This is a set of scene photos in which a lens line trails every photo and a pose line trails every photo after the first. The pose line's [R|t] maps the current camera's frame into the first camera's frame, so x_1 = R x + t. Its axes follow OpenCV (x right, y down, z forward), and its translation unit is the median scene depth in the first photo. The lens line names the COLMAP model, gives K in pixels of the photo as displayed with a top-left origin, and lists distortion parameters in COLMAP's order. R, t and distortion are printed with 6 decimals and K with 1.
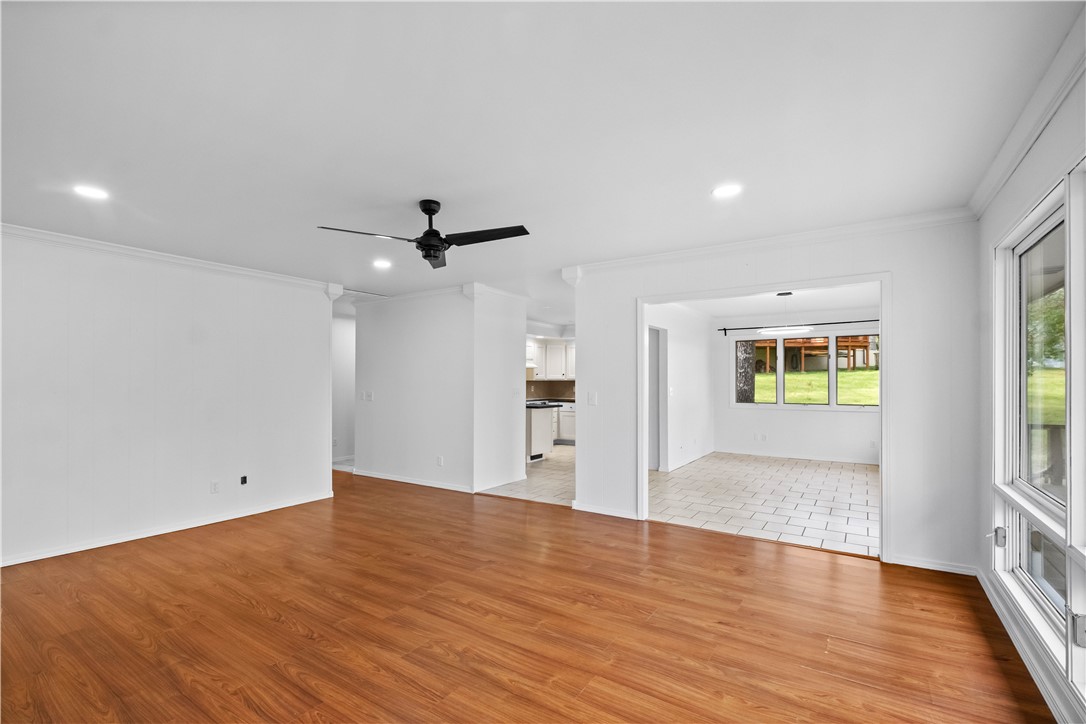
lens RADIAL K [[487.5, 0, 531.7], [0, 487.5, 376.0], [0, 0, 1]] dist [-0.002618, -0.000727]
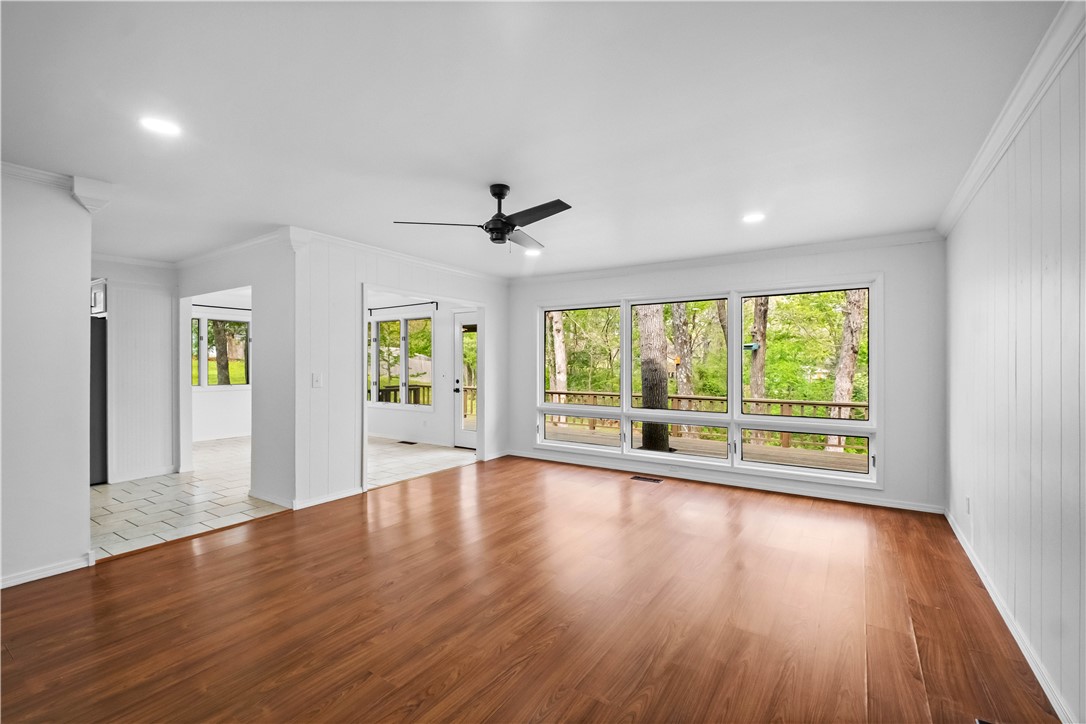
lens RADIAL K [[476.1, 0, 541.7], [0, 476.1, 352.9], [0, 0, 1]] dist [0.004100, 0.000026]
pose [[-0.014391, 0.025772, 0.999564, -0.384161], [-0.007871, 0.999634, -0.025887, 0.006333], [-0.999865, -0.008240, -0.014183, 0.289666]]
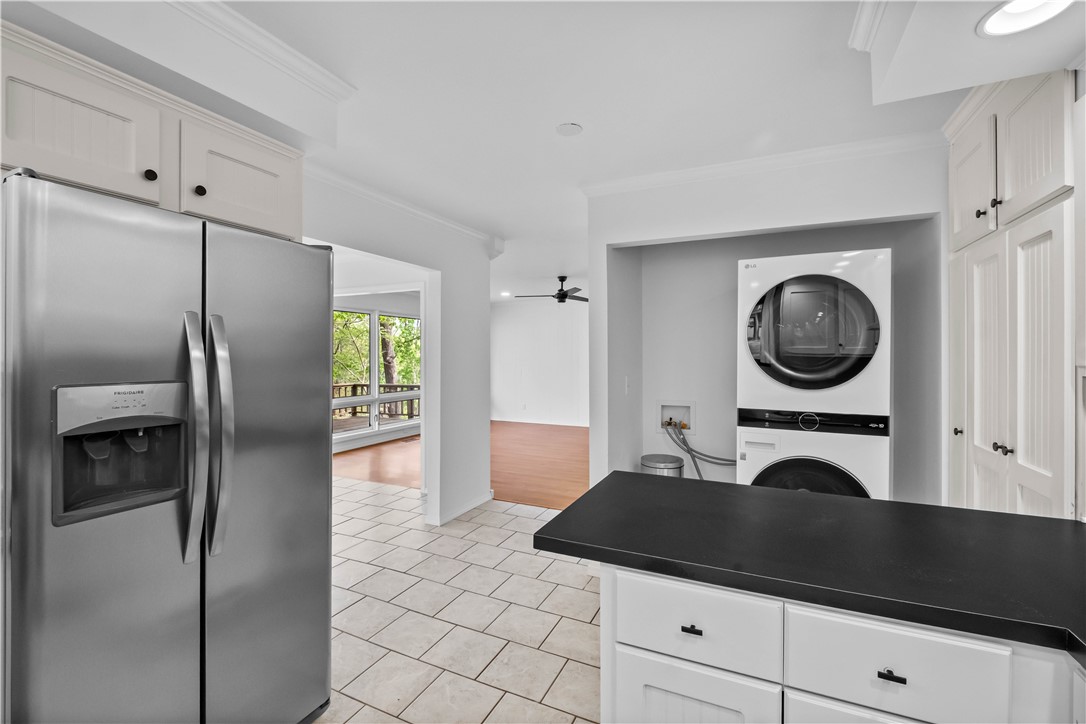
lens RADIAL K [[470.2, 0, 540.0], [0, 470.2, 362.6], [0, 0, 1]] dist [0.000909, -0.000127]
pose [[-0.986024, 0.004121, -0.166554, 0.072948], [0.003404, 0.999984, 0.004588, 0.003775], [0.166571, 0.003957, -0.986022, 0.951773]]
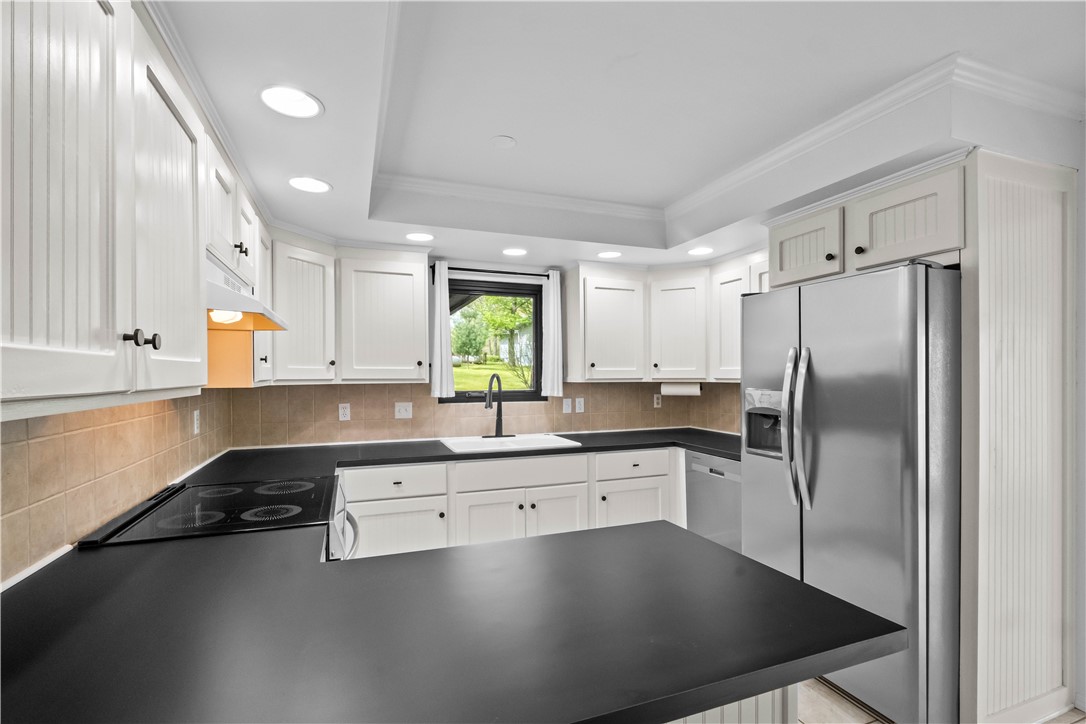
lens RADIAL K [[487.5, 0, 531.7], [0, 487.5, 376.0], [0, 0, 1]] dist [-0.002618, -0.000727]
pose [[0.576887, 0.001336, 0.816823, -0.098125], [-0.008578, 0.999953, 0.004423, 0.002457], [-0.816779, -0.009558, 0.576872, 0.775871]]
